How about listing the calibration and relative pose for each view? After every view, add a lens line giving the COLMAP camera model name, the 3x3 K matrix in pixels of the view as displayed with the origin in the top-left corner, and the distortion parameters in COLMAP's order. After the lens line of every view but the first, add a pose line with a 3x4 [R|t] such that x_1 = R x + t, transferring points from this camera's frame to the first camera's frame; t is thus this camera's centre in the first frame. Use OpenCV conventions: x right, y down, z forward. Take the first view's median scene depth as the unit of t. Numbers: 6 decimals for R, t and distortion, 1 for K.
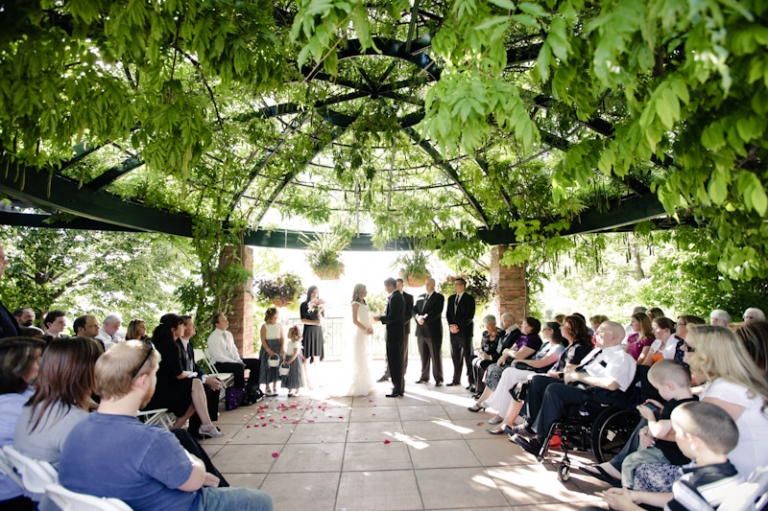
lens RADIAL K [[2696.5, 0, 384.0], [0, 2696.5, 255.5], [0, 0, 1]] dist [0.038735, 0.374310]
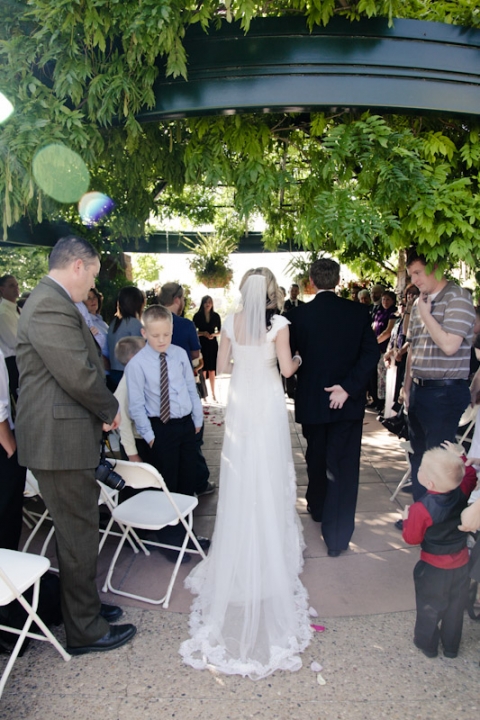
lens RADIAL K [[2528.0, 0, 240.0], [0, 2528.0, 360.0], [0, 0, 1]] dist [0.038735, 0.374310]
pose [[0.999749, -0.016347, -0.015301, -0.000069], [0.016900, 0.999183, 0.036708, 0.002246], [0.014689, -0.036958, 0.999209, 0.170634]]
